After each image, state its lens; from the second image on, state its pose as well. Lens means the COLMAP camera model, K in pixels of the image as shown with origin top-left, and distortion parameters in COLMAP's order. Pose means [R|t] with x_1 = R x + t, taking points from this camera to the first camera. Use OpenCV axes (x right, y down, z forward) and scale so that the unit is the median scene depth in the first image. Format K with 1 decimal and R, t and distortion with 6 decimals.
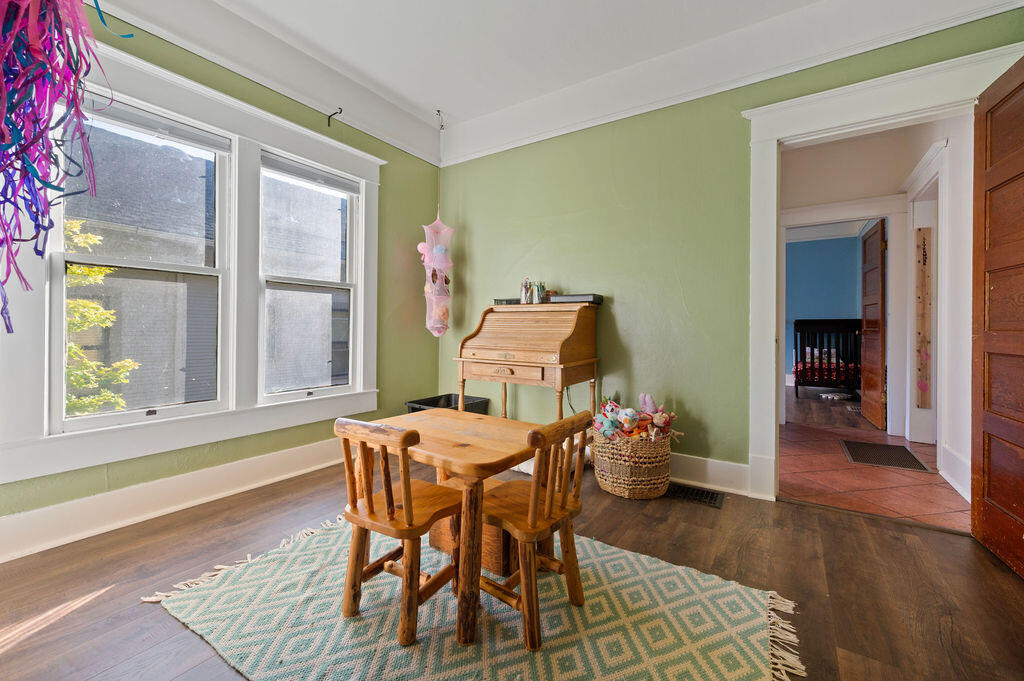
lens RADIAL K [[410.6, 0, 512.4], [0, 410.6, 326.2], [0, 0, 1]] dist [-0.000085, -0.000068]
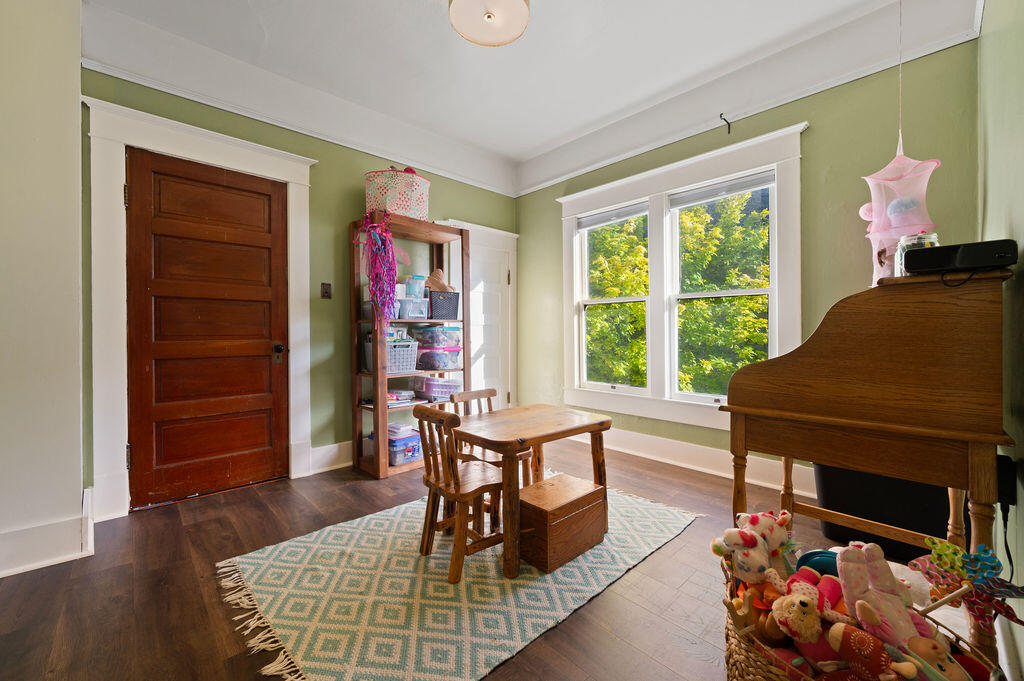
lens RADIAL K [[410.6, 0, 512.4], [0, 410.6, 326.2], [0, 0, 1]] dist [-0.000085, -0.000068]
pose [[-0.226241, -0.029455, -0.973626, 1.311249], [-0.000048, 0.999543, -0.030227, 0.013888], [0.974071, -0.006792, -0.226139, 1.502771]]
